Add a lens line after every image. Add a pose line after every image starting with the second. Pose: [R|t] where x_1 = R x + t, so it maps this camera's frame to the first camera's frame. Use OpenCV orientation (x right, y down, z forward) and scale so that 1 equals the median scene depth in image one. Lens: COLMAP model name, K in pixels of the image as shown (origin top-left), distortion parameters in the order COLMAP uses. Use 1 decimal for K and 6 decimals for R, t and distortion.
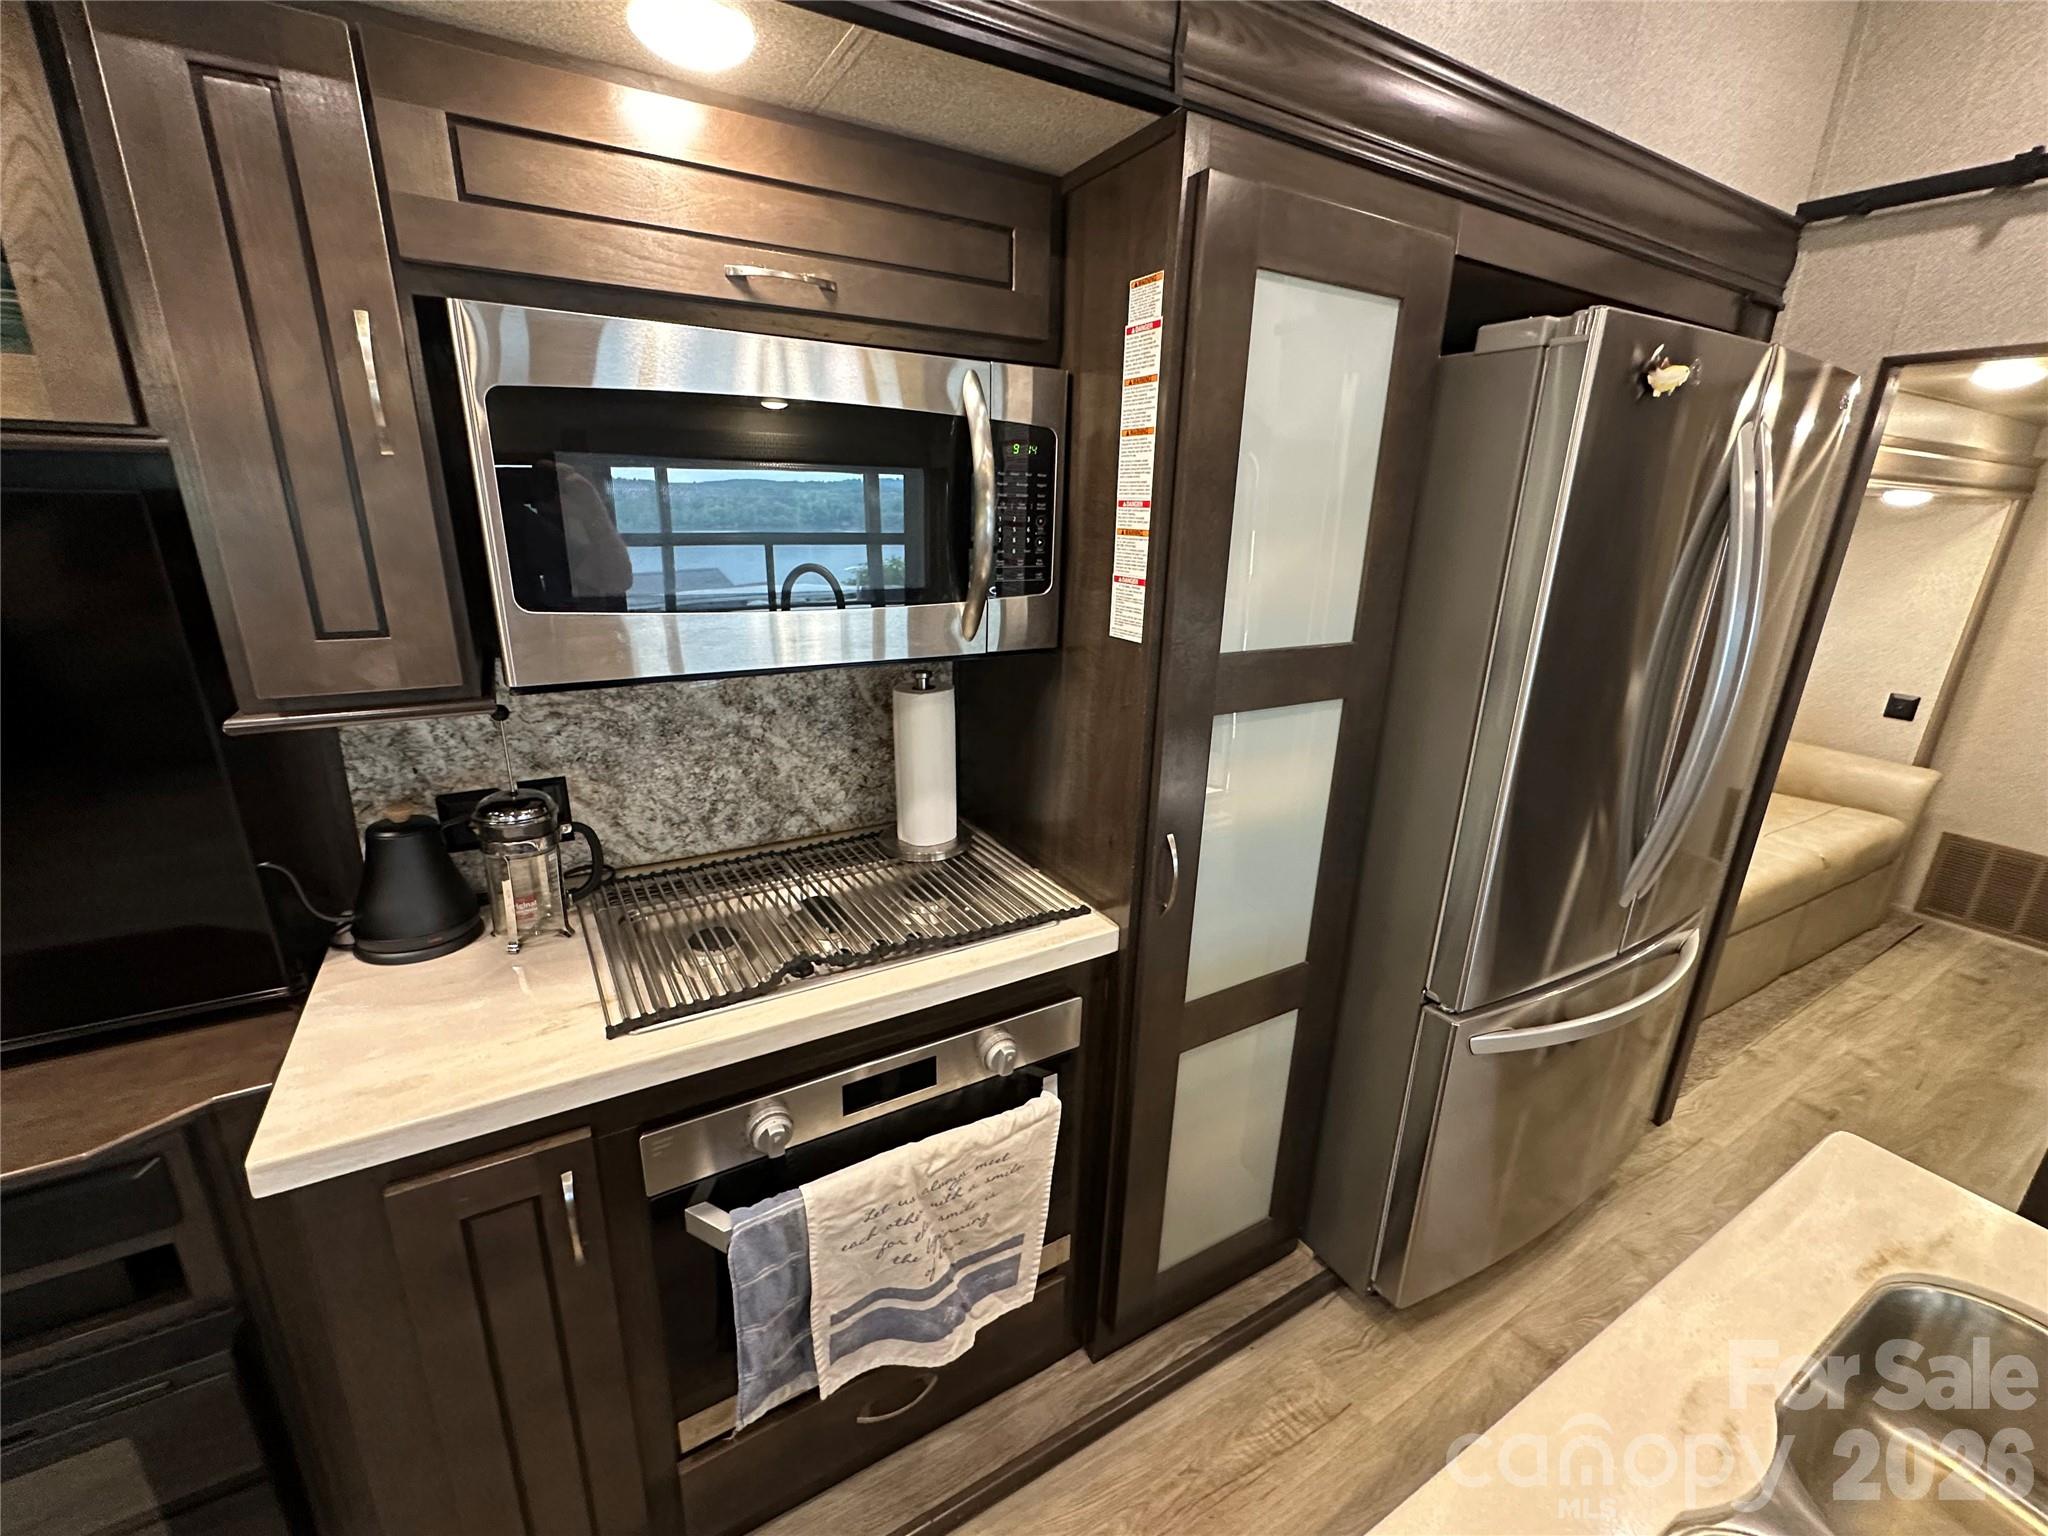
lens RADIAL K [[847.4, 0, 1024.2], [0, 847.4, 766.2], [0, 0, 1]] dist [-0.002530, 0.000696]
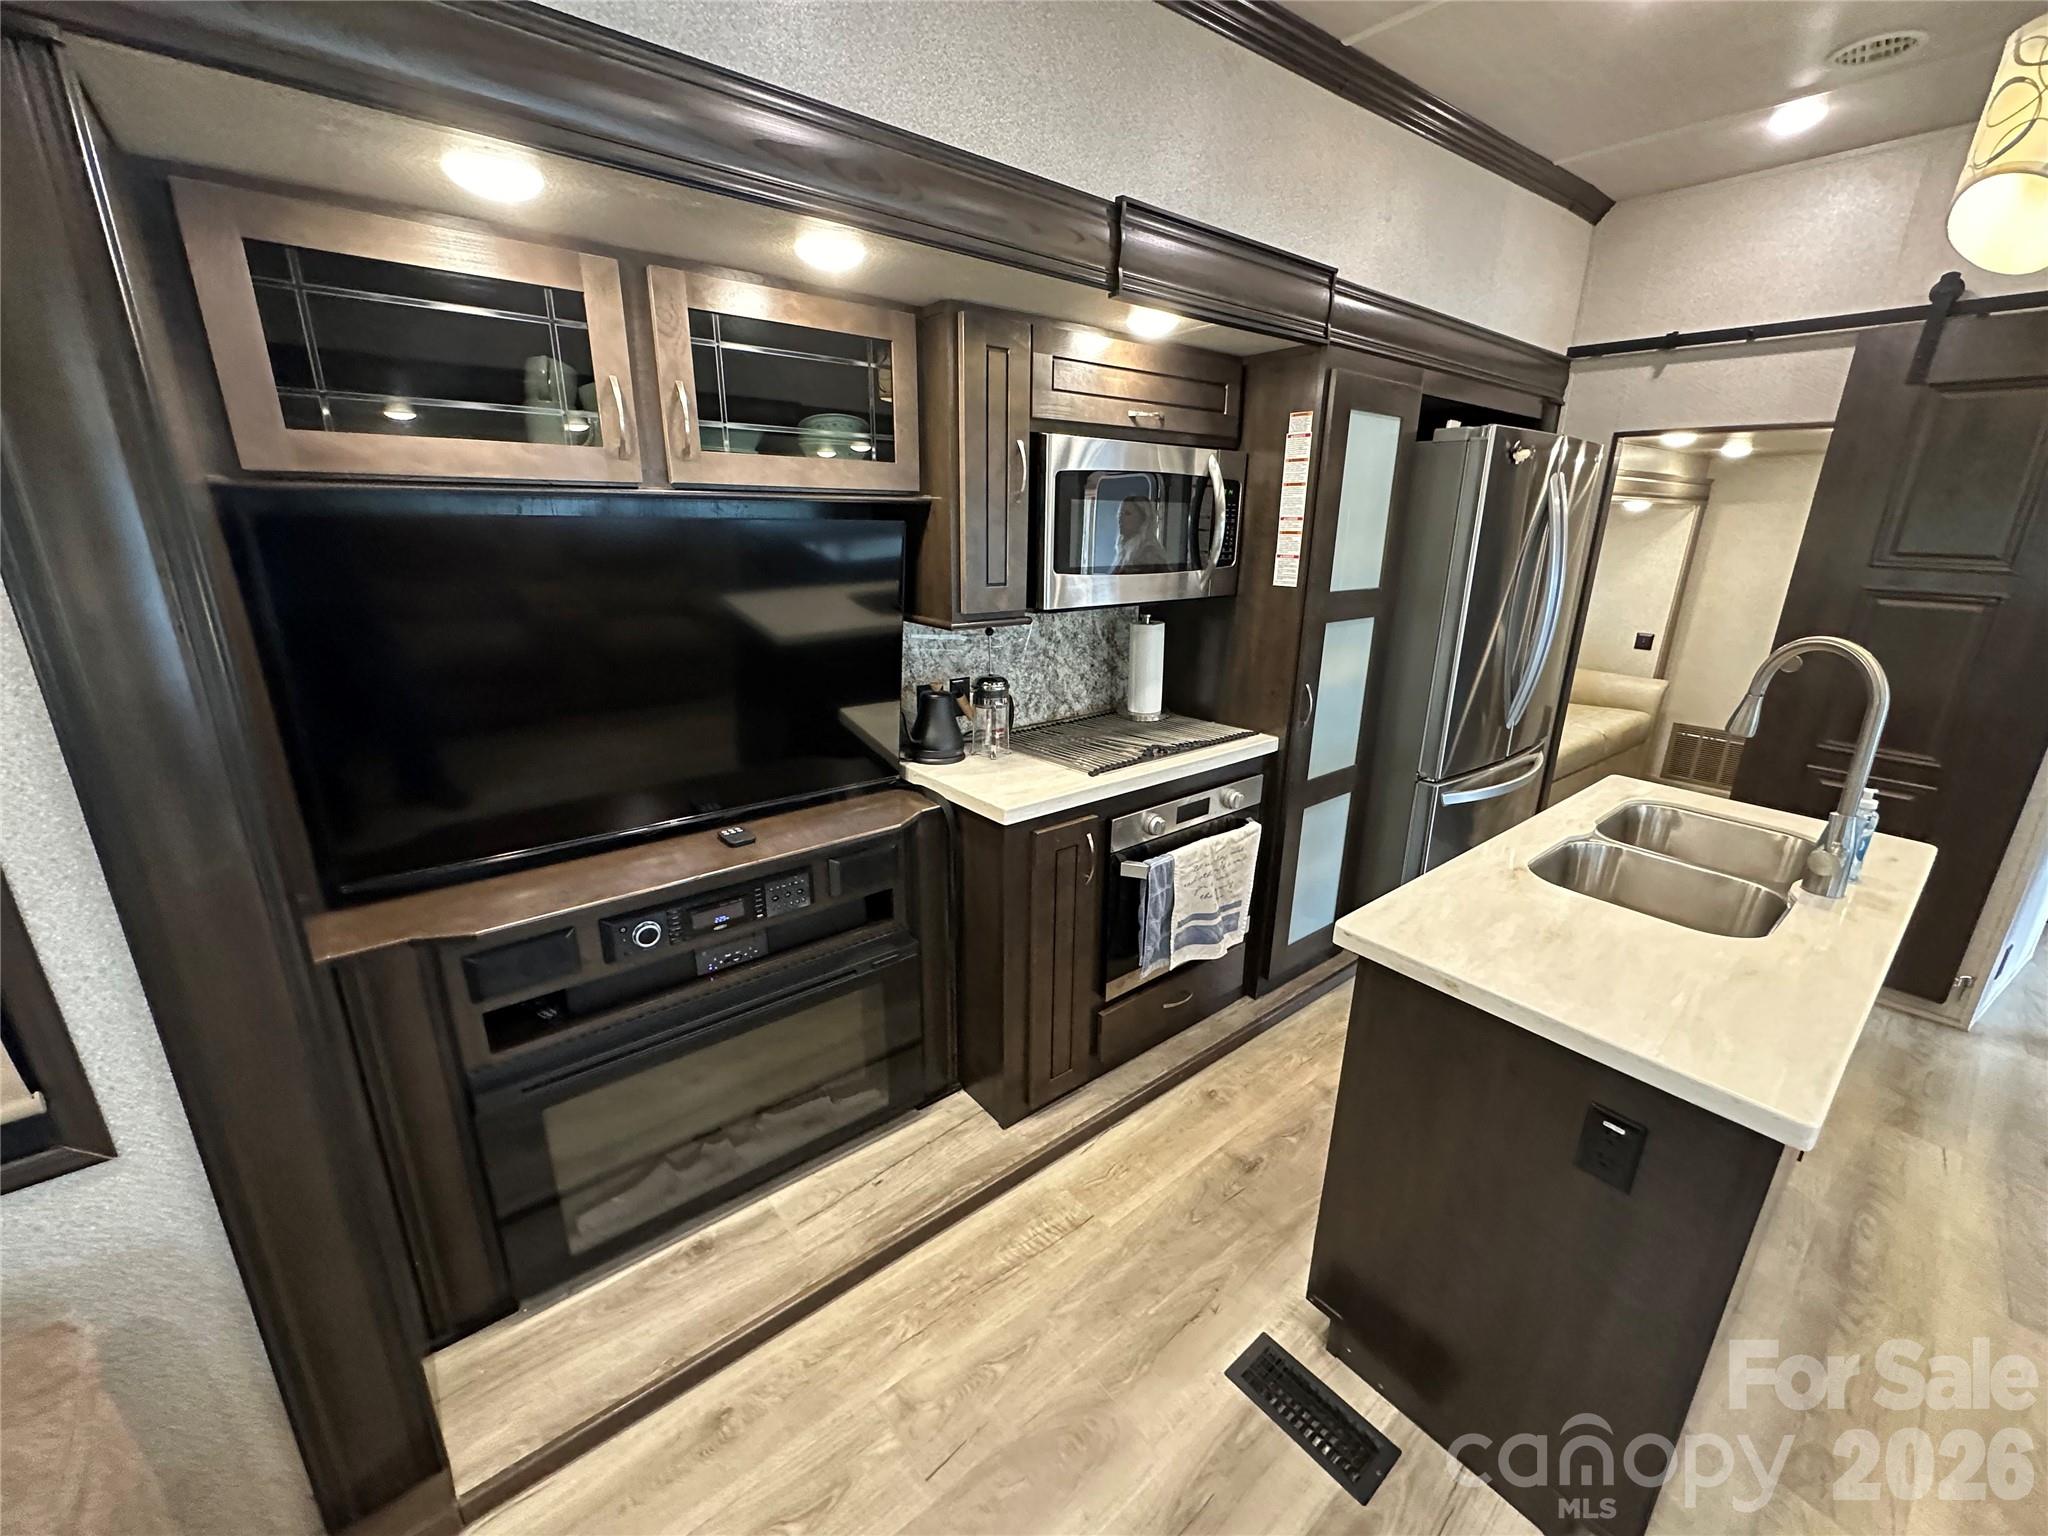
lens RADIAL K [[820.7, 0, 1026.4], [0, 820.7, 767.1], [0, 0, 1]] dist [-0.003693, 0.000687]
pose [[0.988114, -0.060672, 0.141245, -0.719258], [0.061272, 0.998121, 0.000100, 0.220518], [-0.140986, 0.008556, 0.989975, -0.763611]]
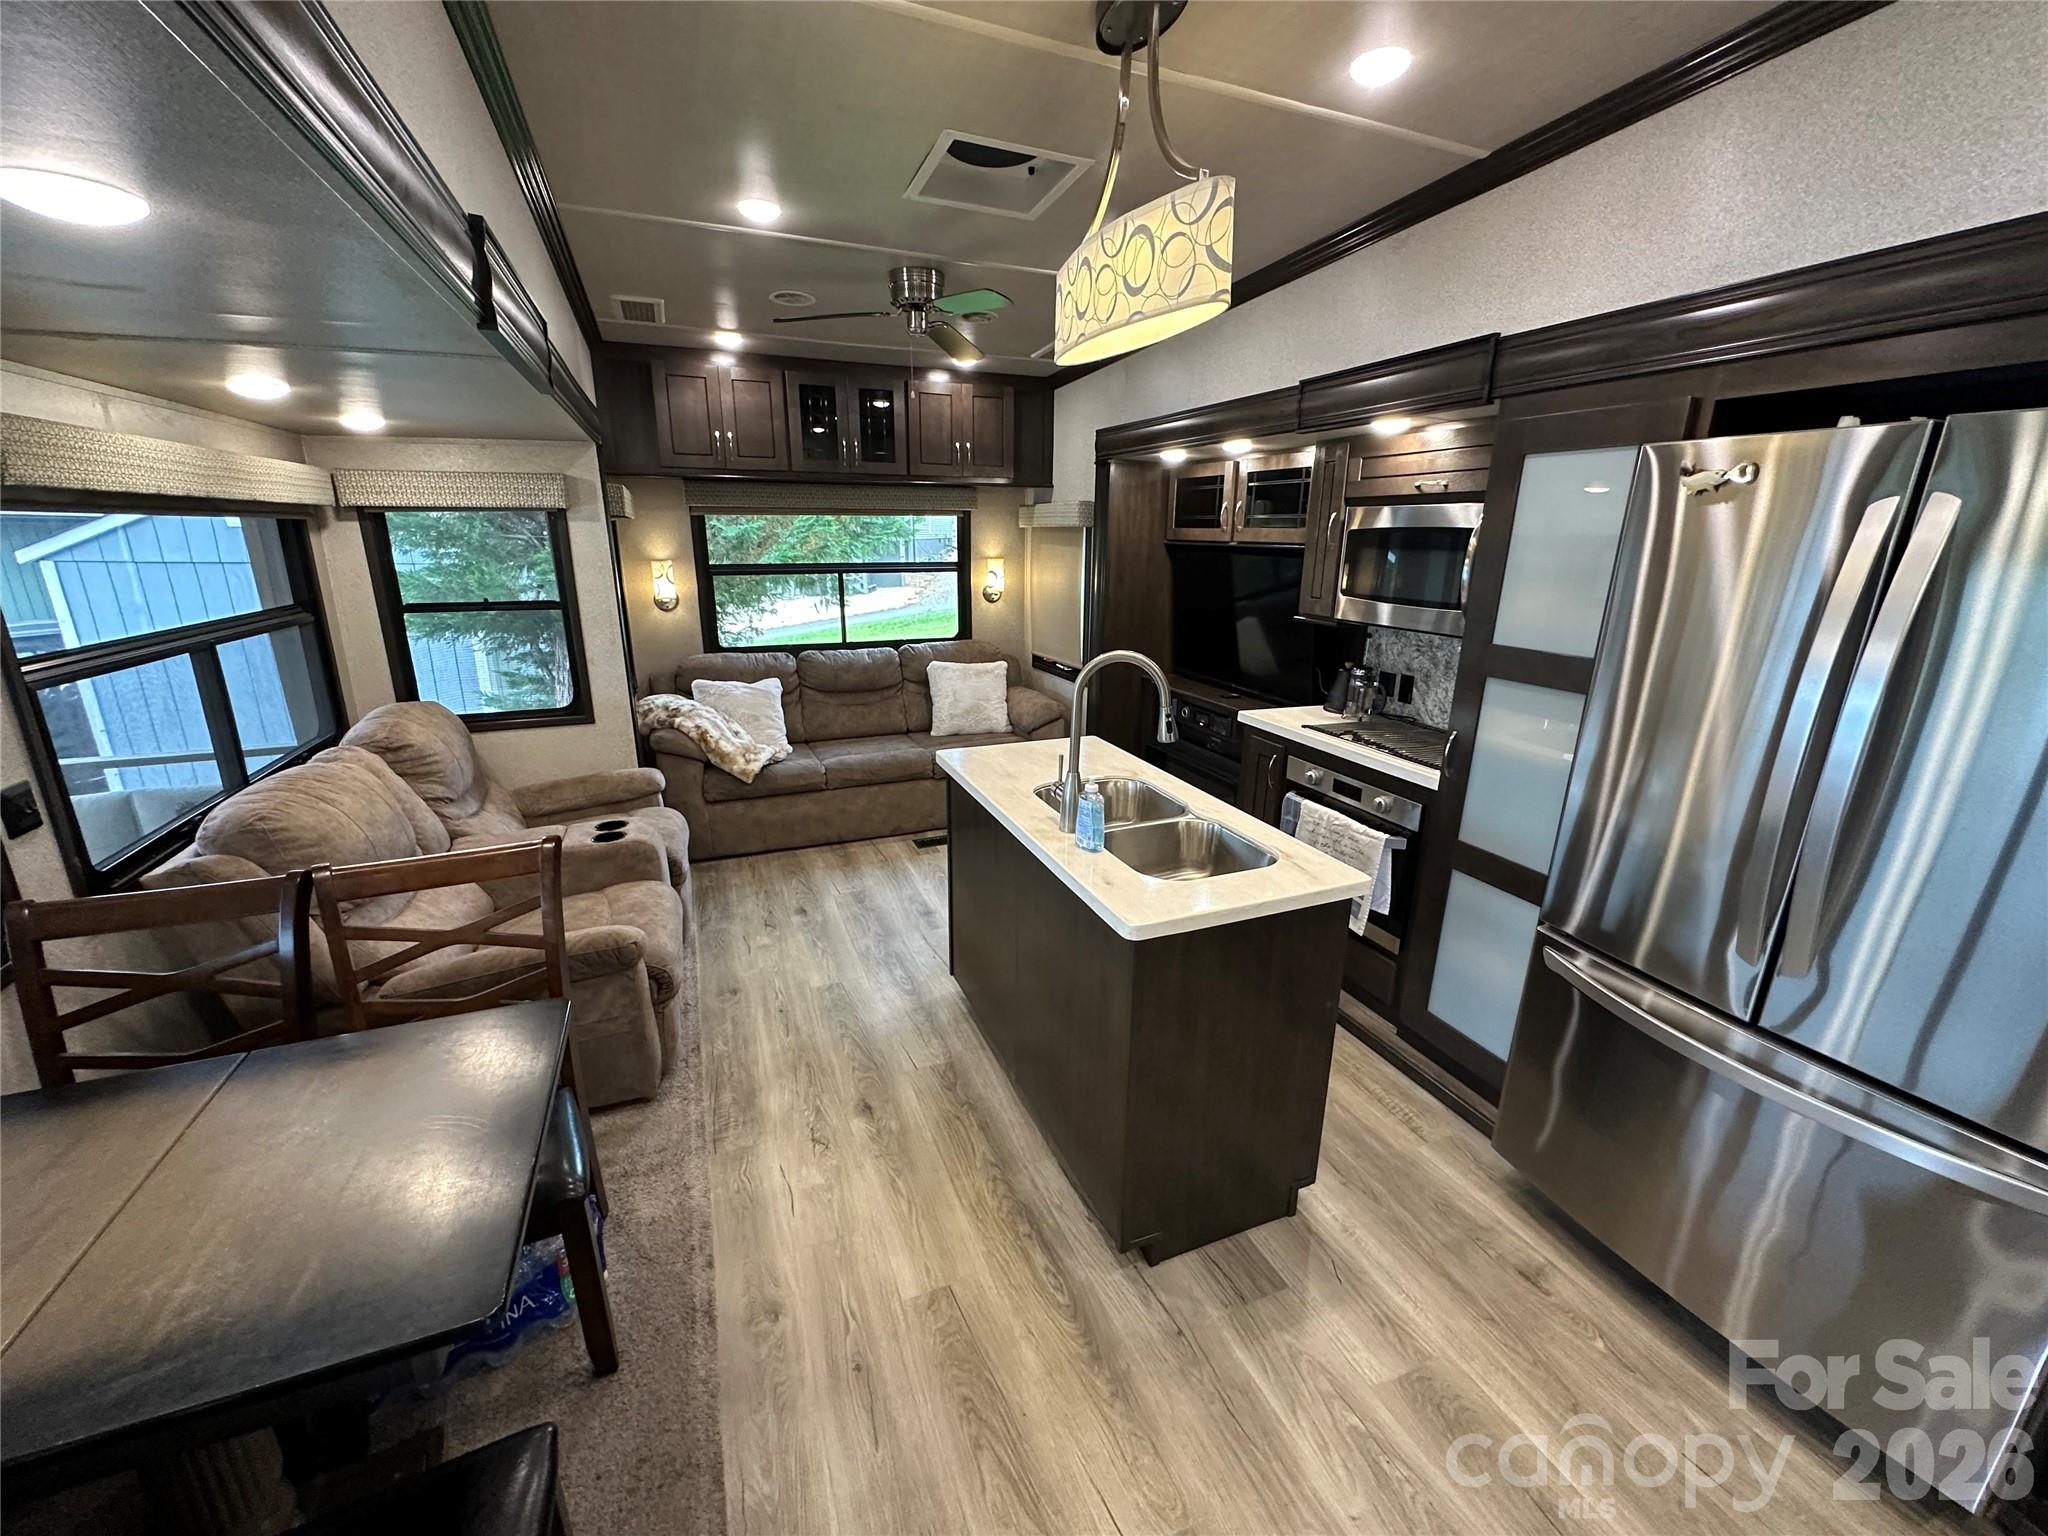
lens RADIAL K [[820.7, 0, 1026.4], [0, 820.7, 767.1], [0, 0, 1]] dist [-0.003693, 0.000687]
pose [[-0.146532, 0.242472, -0.959029, 2.044568], [-0.316833, 0.906916, 0.277705, -0.055321], [0.937094, 0.344544, -0.056069, 0.191056]]
